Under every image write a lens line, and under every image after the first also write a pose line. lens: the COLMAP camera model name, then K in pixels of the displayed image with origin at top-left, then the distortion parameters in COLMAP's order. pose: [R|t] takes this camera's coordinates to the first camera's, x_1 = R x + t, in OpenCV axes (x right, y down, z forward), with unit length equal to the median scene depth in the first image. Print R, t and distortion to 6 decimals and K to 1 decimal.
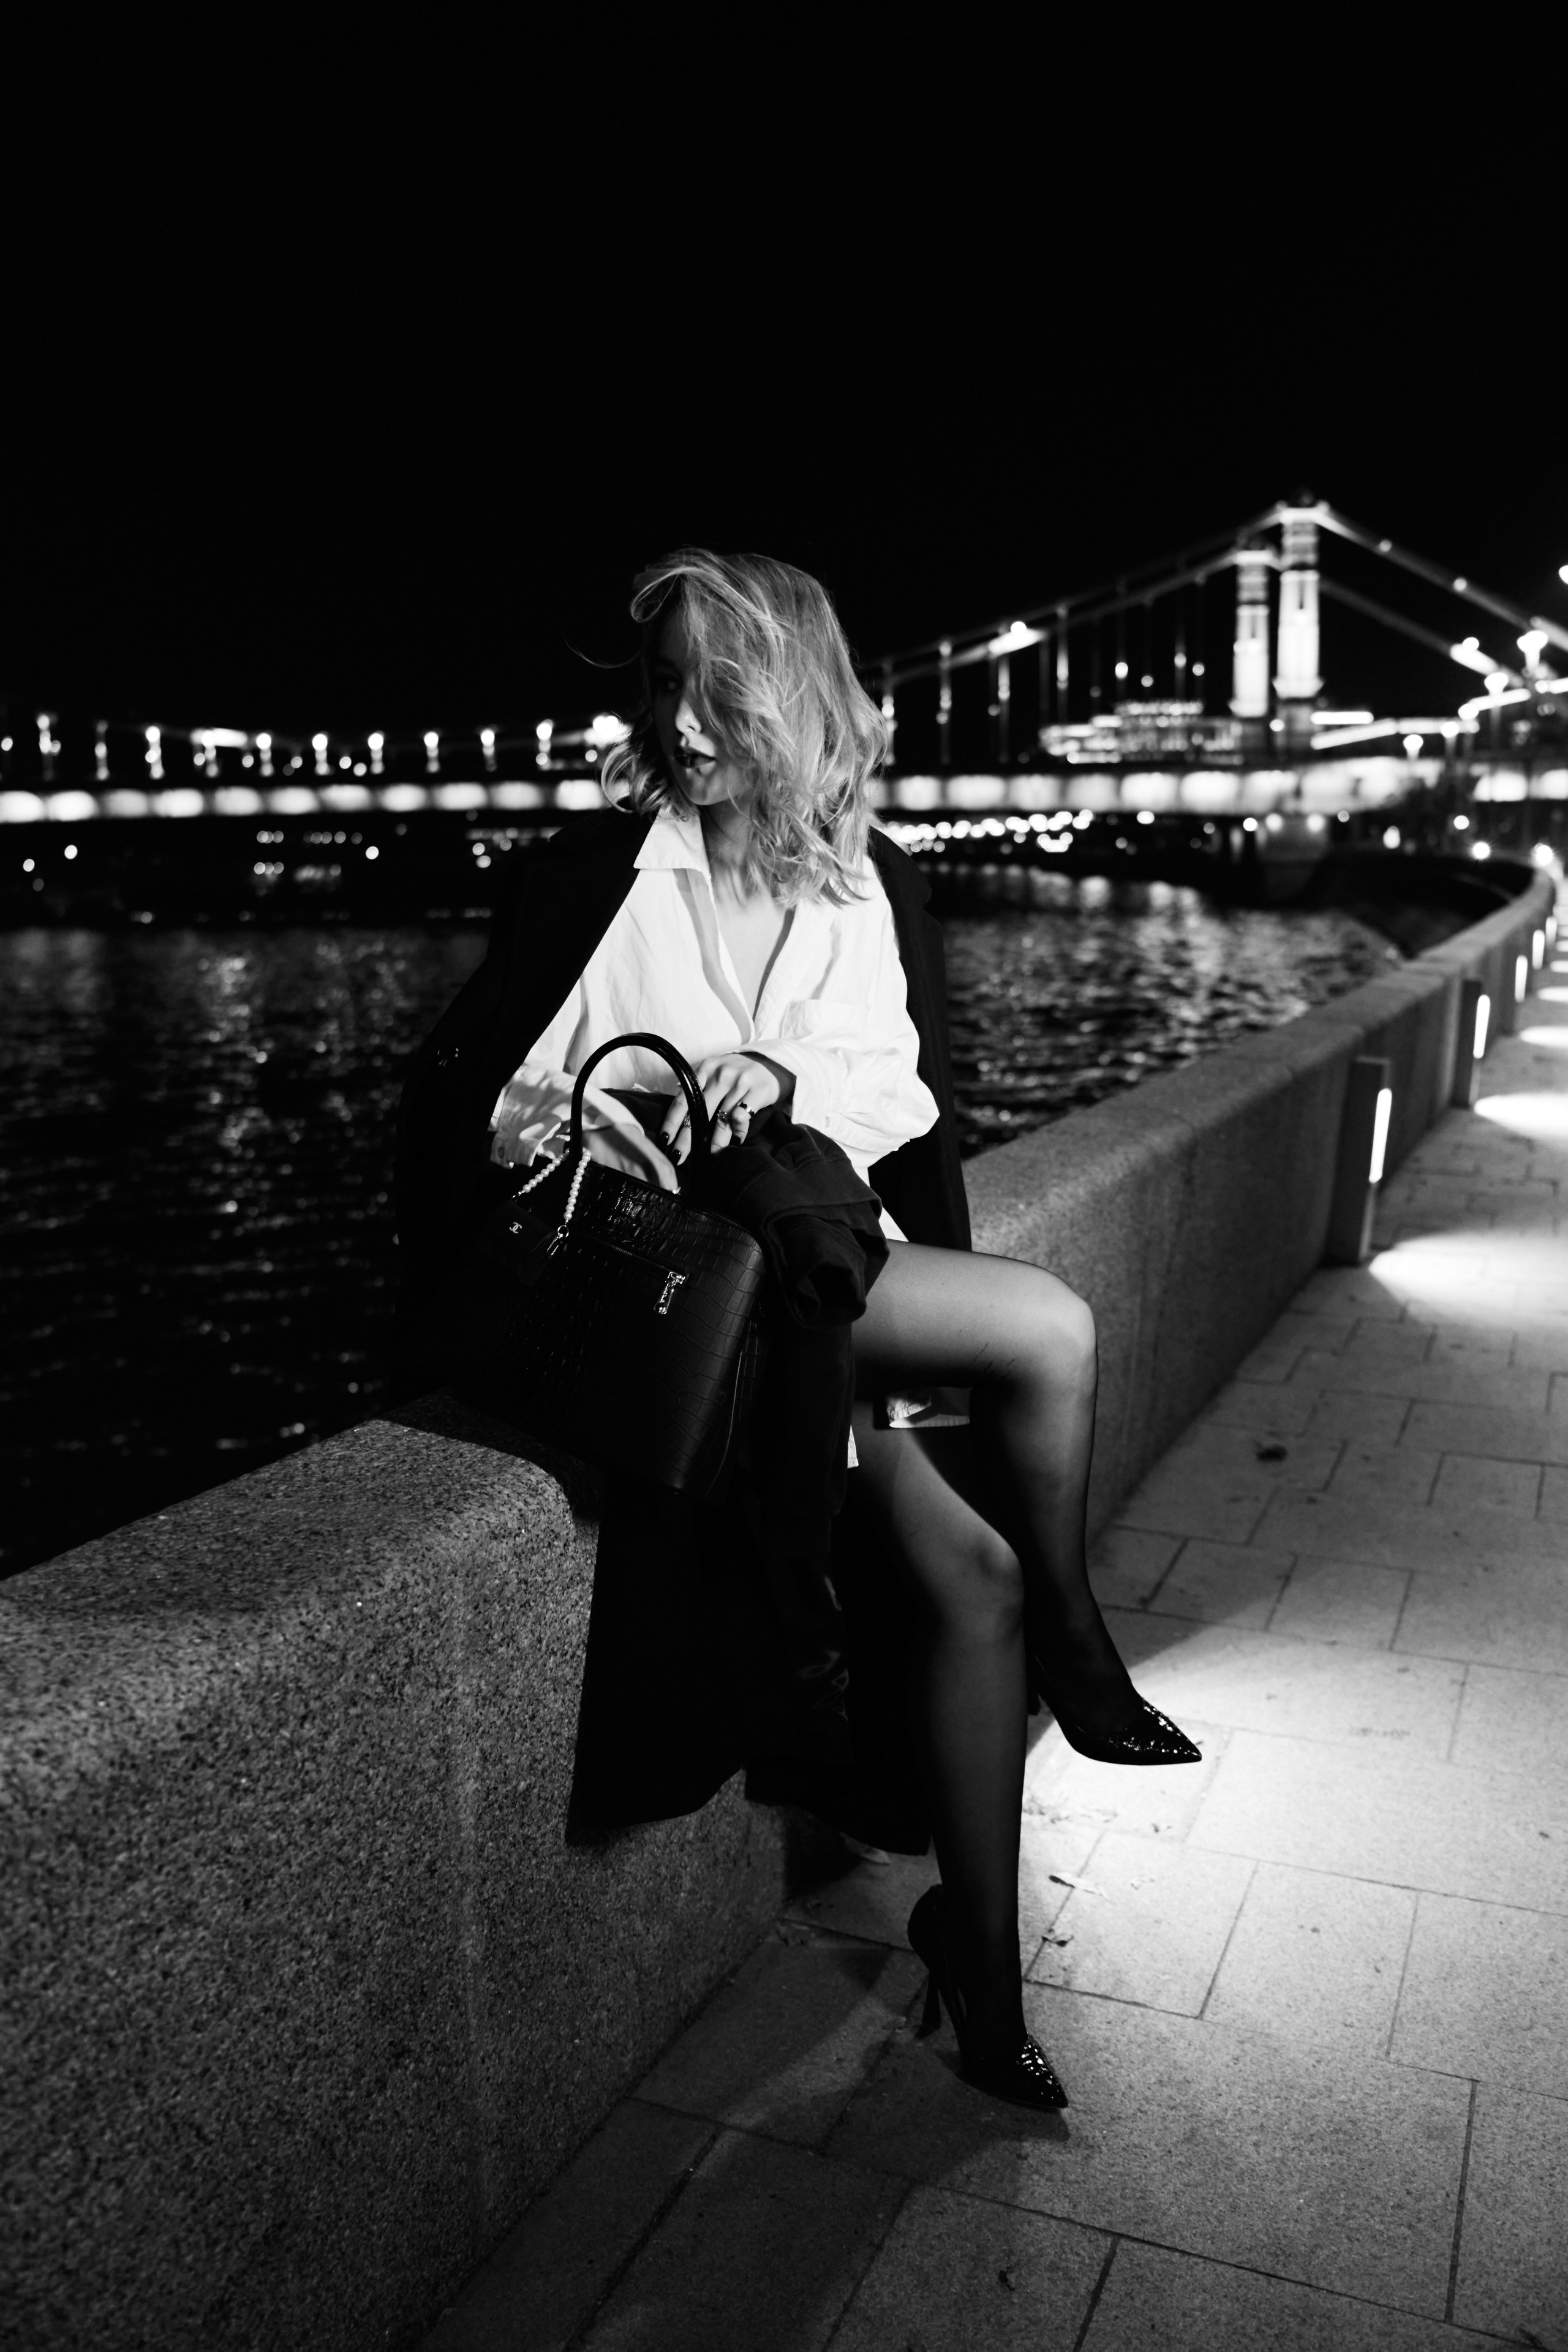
lens RADIAL K [[2139.9, 0, 774.0], [0, 2139.9, 1169.5], [0, 0, 1]] dist [-0.050441, 0.114521]
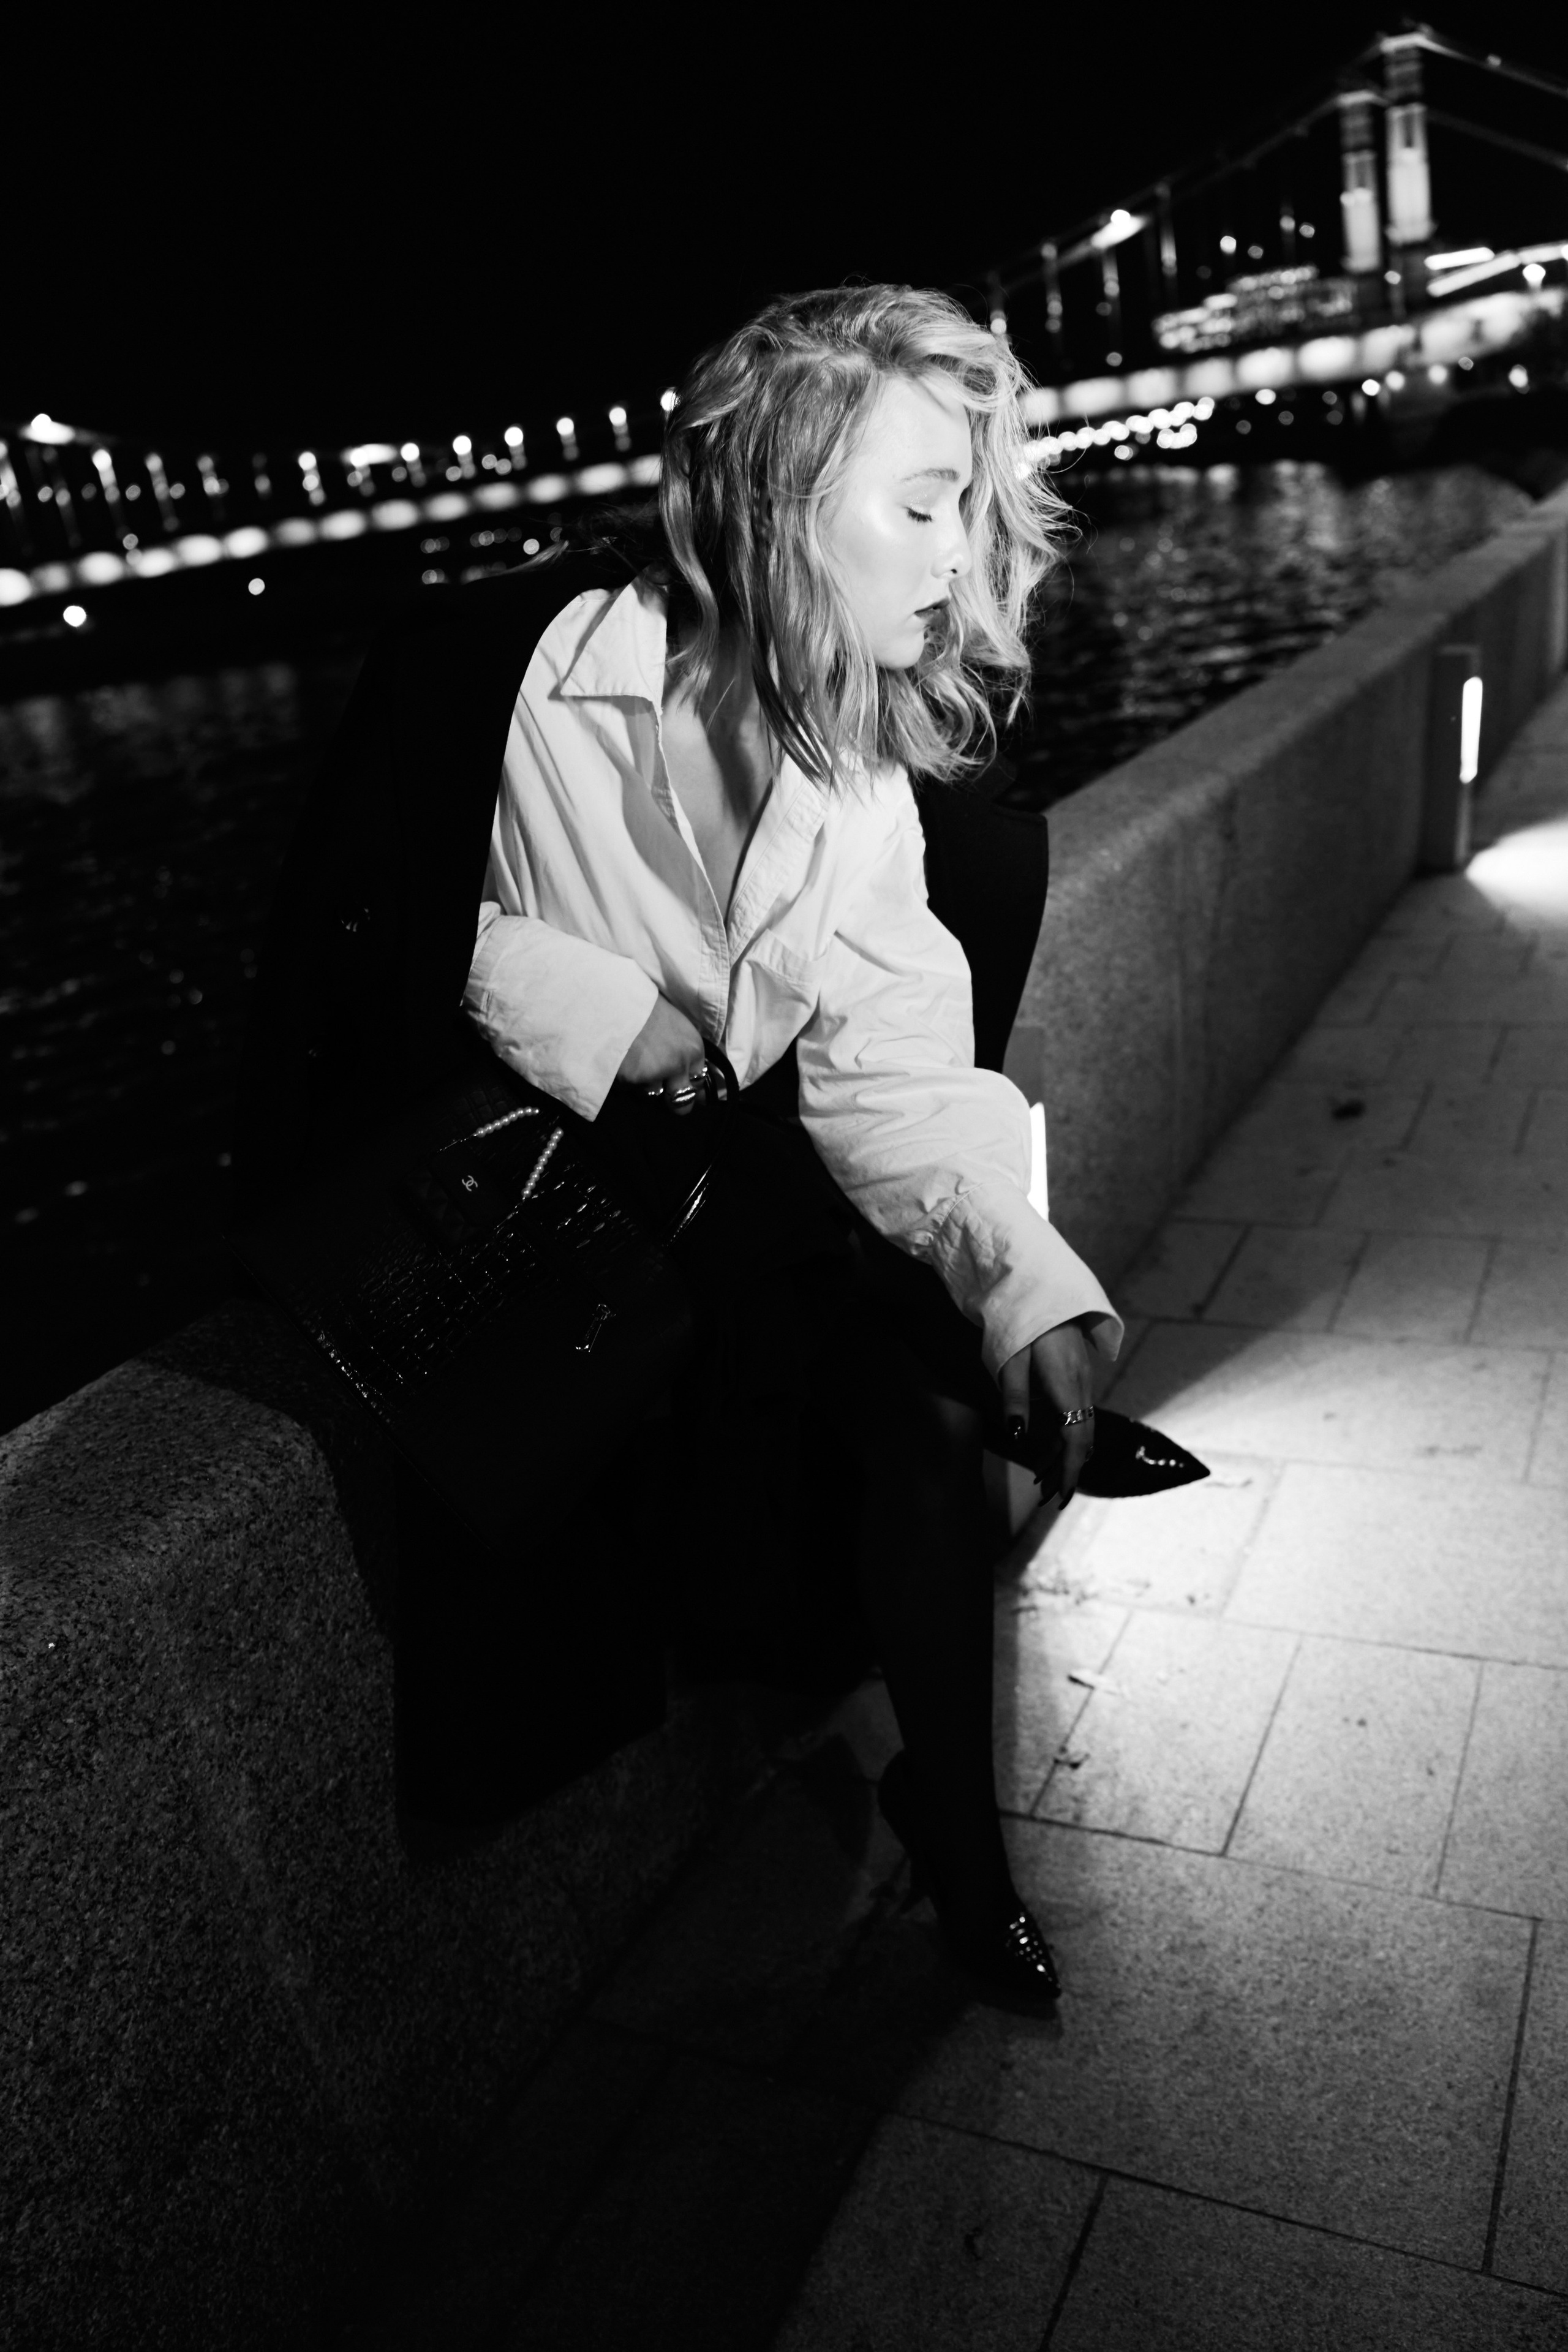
lens RADIAL K [[1915.9, 0, 786.9], [0, 1915.9, 1186.7], [0, 0, 1]] dist [0.031631, -0.042762]
pose [[0.987694, -0.112448, -0.108703, 0.100201], [0.131620, 0.973048, 0.189350, -0.037763], [0.084482, -0.201327, 0.975874, 0.181777]]
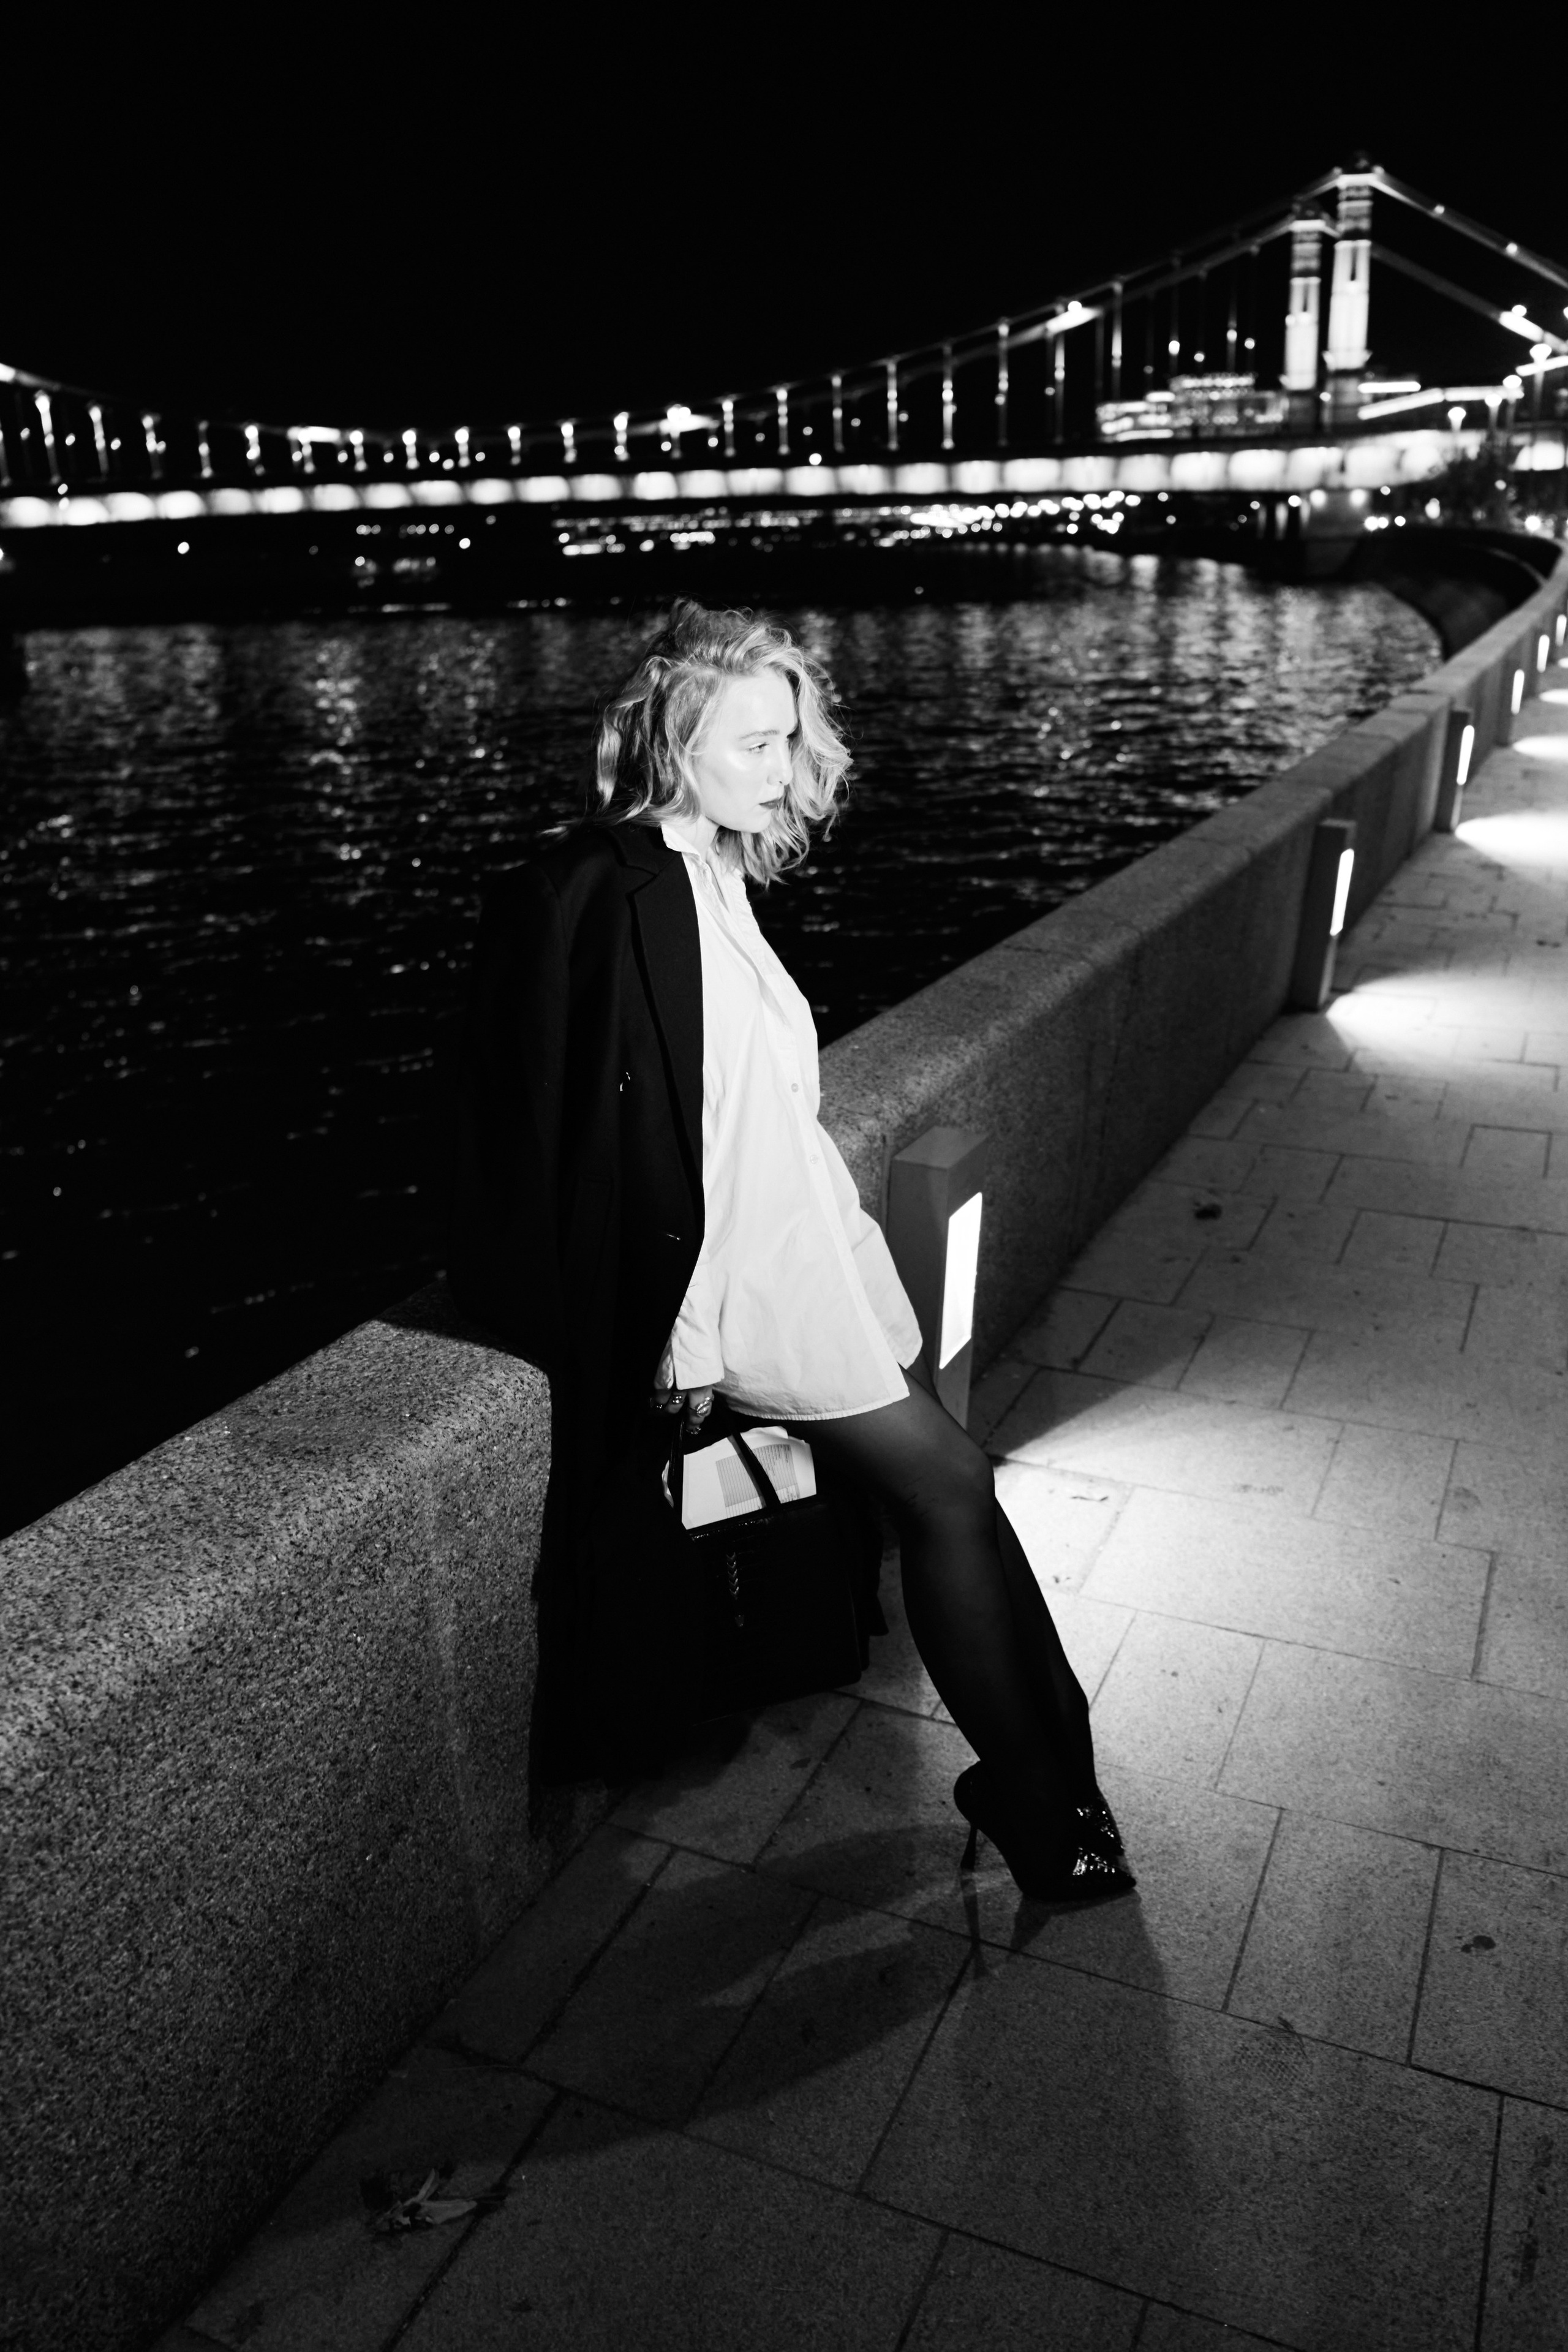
lens RADIAL K [[1930.9, 0, 784.0], [0, 1930.9, 1176.0], [0, 0, 1]] dist [0.025980, -0.031612]
pose [[0.999344, -0.007411, -0.035443, 0.055346], [0.013564, 0.984179, 0.176658, -0.097899], [0.033573, -0.177023, 0.983634, -0.042490]]
